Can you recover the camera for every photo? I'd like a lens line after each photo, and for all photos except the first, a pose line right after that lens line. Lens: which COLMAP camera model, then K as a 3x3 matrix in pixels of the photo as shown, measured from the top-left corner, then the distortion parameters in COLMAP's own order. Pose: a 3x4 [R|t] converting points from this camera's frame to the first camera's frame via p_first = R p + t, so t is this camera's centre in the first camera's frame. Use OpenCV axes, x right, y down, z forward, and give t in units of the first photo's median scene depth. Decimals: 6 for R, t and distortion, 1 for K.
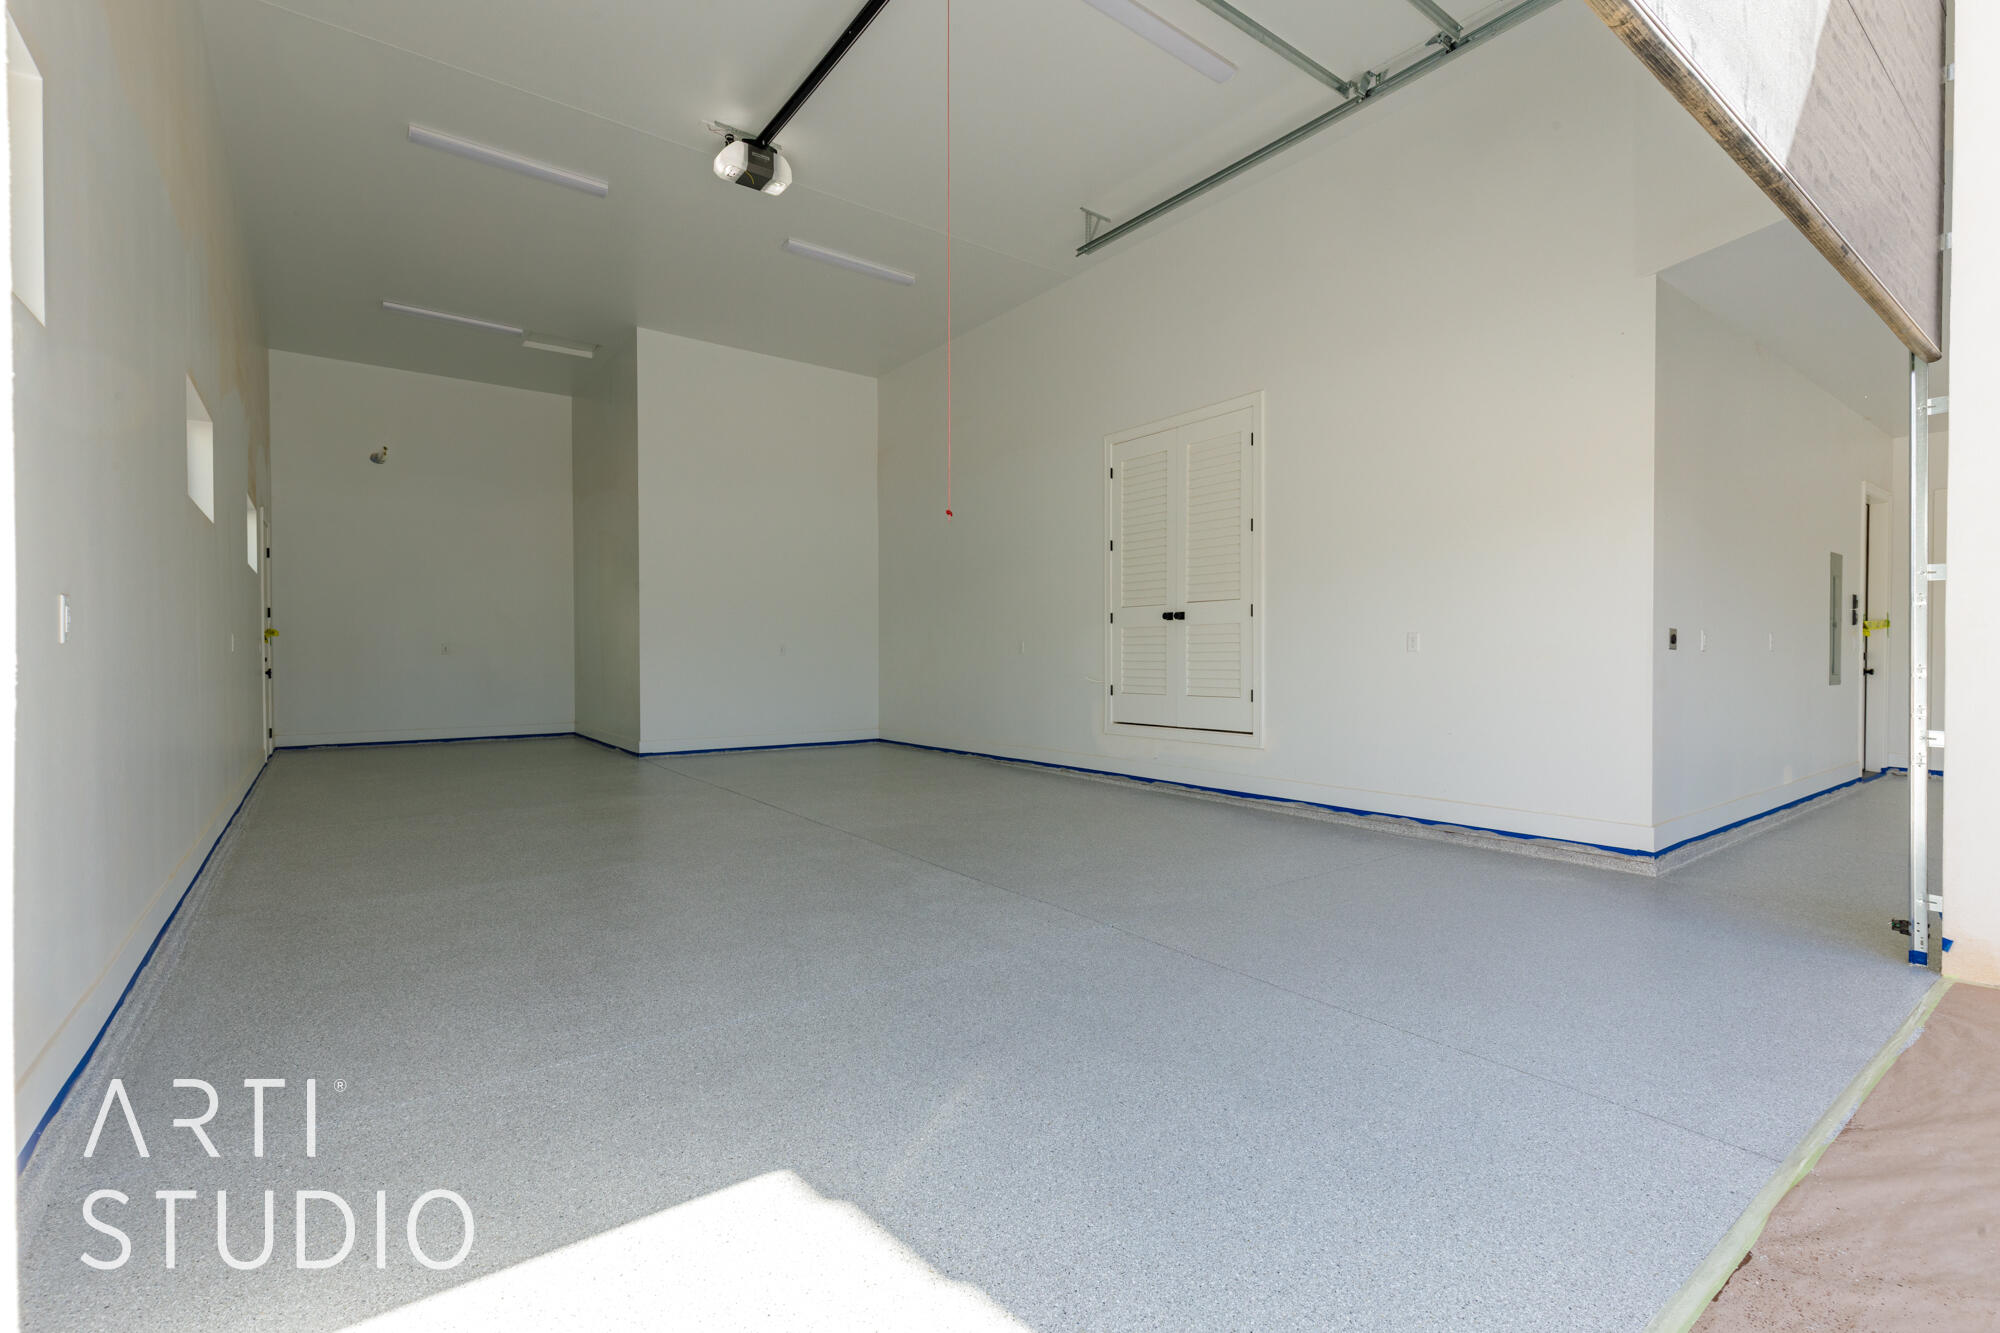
lens RADIAL K [[897.3, 0, 1002.9], [0, 897.3, 667.1], [0, 0, 1]] dist [0.003308, -0.000287]
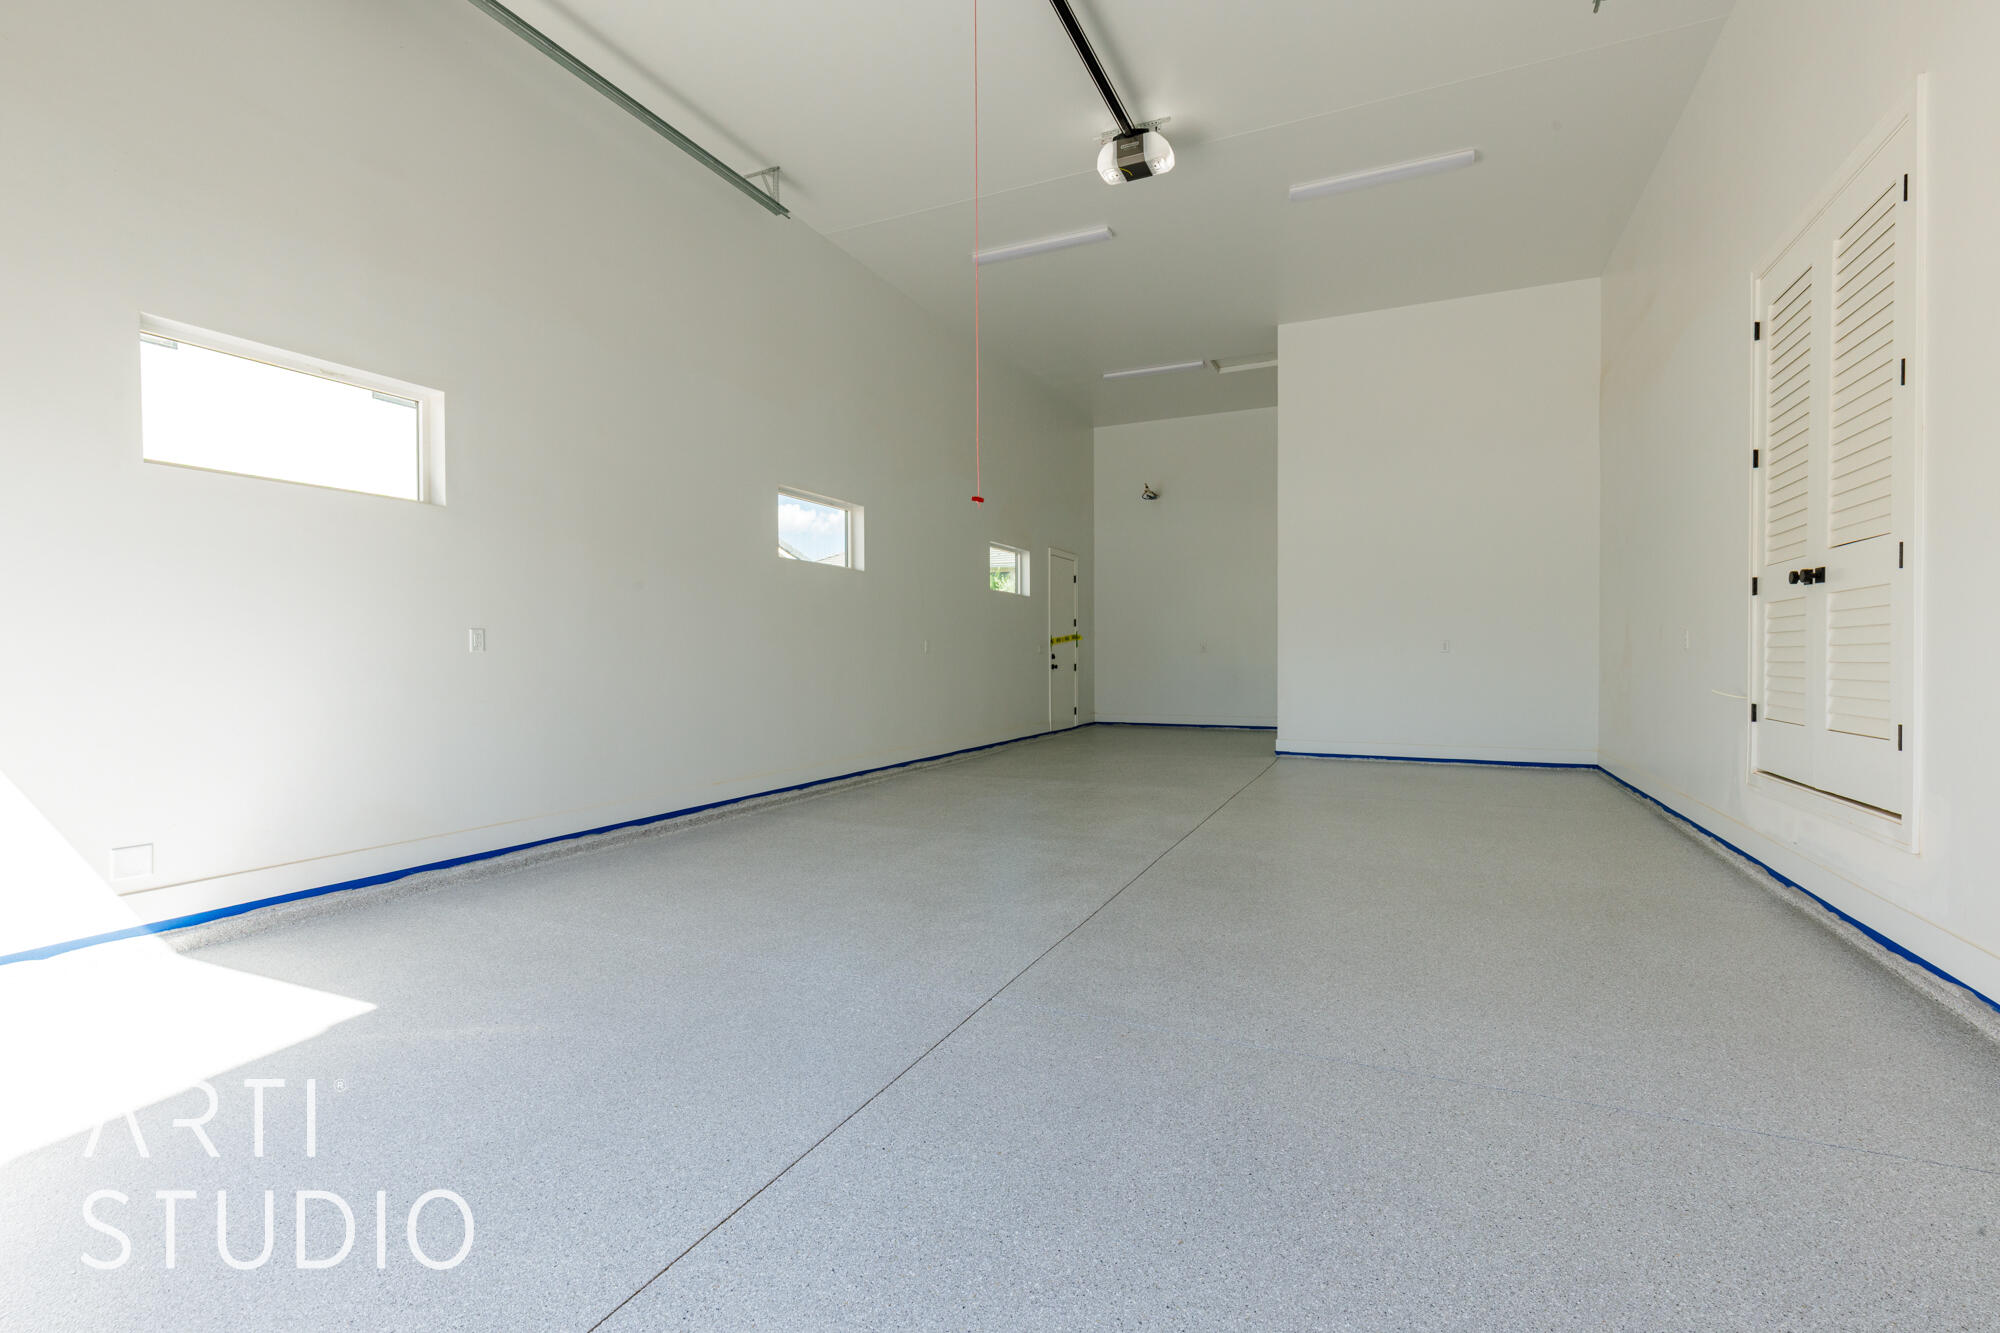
lens RADIAL K [[897.3, 0, 1002.9], [0, 897.3, 667.1], [0, 0, 1]] dist [0.003308, -0.000287]
pose [[0.477914, 0.009847, -0.878351, 0.432056], [-0.006537, 0.999949, 0.007653, -0.004783], [0.878382, 0.002085, 0.477954, 0.335639]]
